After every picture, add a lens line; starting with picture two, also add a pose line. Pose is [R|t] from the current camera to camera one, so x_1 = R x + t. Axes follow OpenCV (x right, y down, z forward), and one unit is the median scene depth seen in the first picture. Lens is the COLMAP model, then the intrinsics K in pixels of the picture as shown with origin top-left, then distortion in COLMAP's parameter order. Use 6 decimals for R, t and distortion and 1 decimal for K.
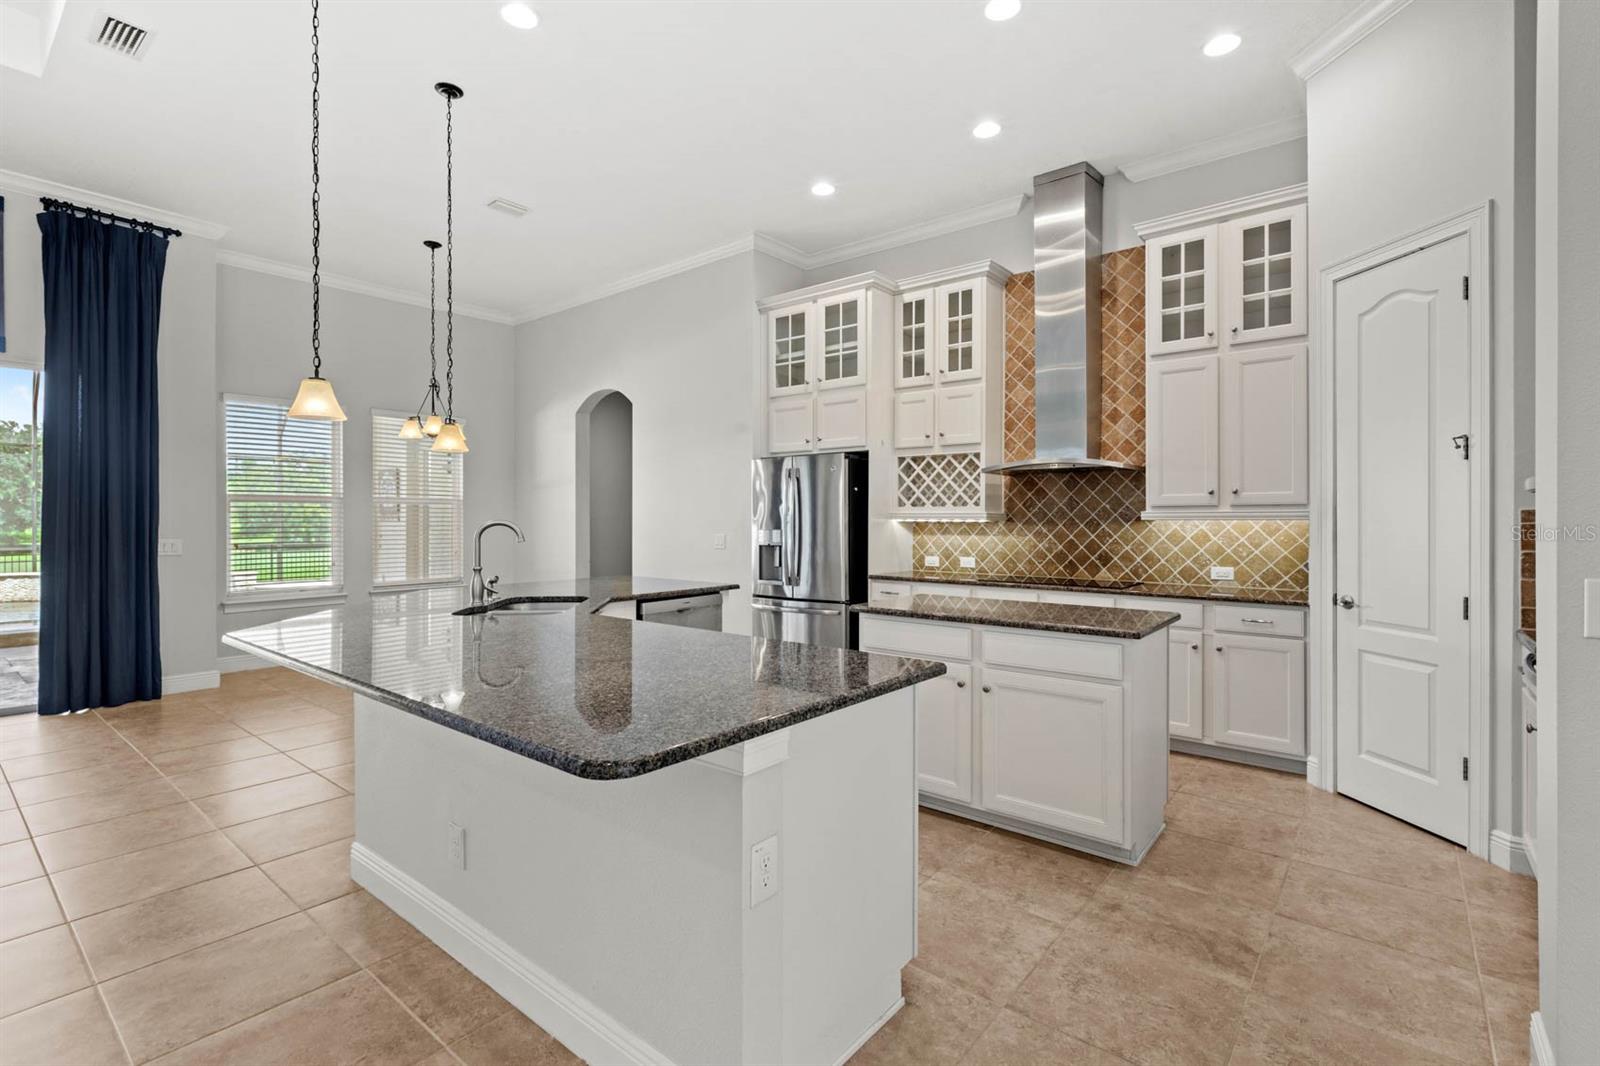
lens RADIAL K [[735.7, 0, 819.9], [0, 735.7, 523.6], [0, 0, 1]] dist [0.003188, -0.000344]
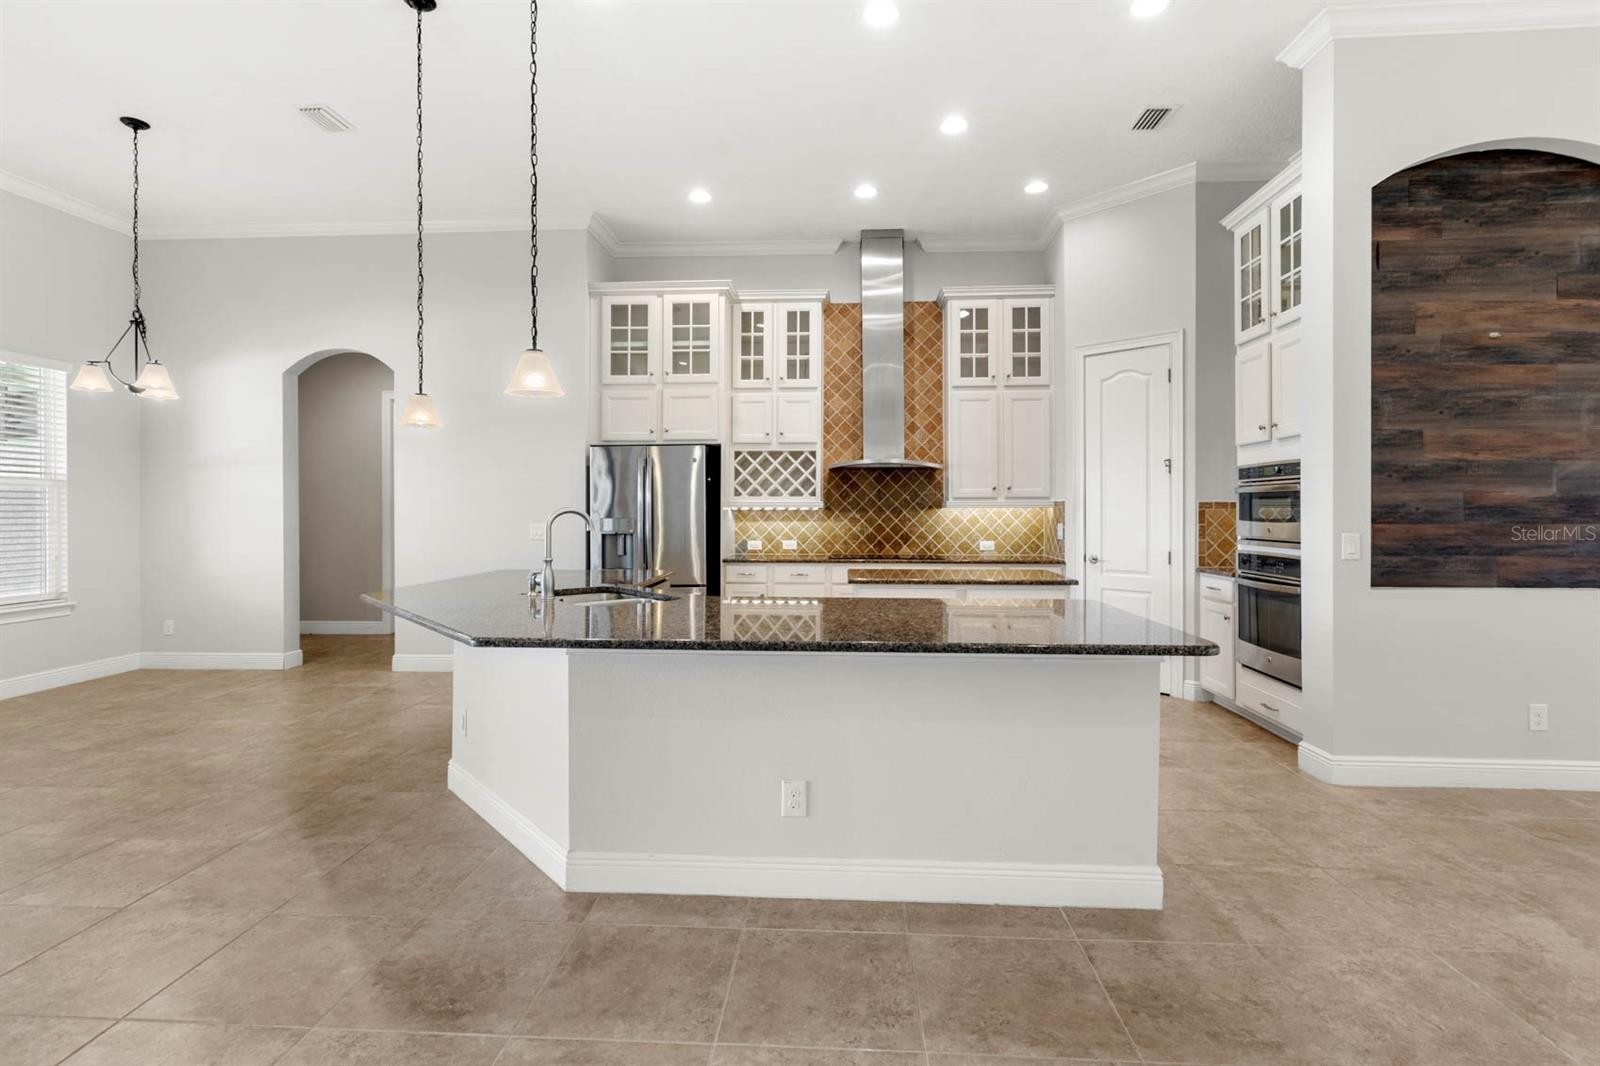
lens RADIAL K [[735.7, 0, 812.9], [0, 735.7, 524.5], [0, 0, 1]] dist [0.003188, -0.000344]
pose [[0.816969, -0.013218, 0.576530, -0.464464], [0.003859, 0.999840, 0.017455, 0.000895], [-0.576669, -0.012035, 0.816889, 0.032189]]
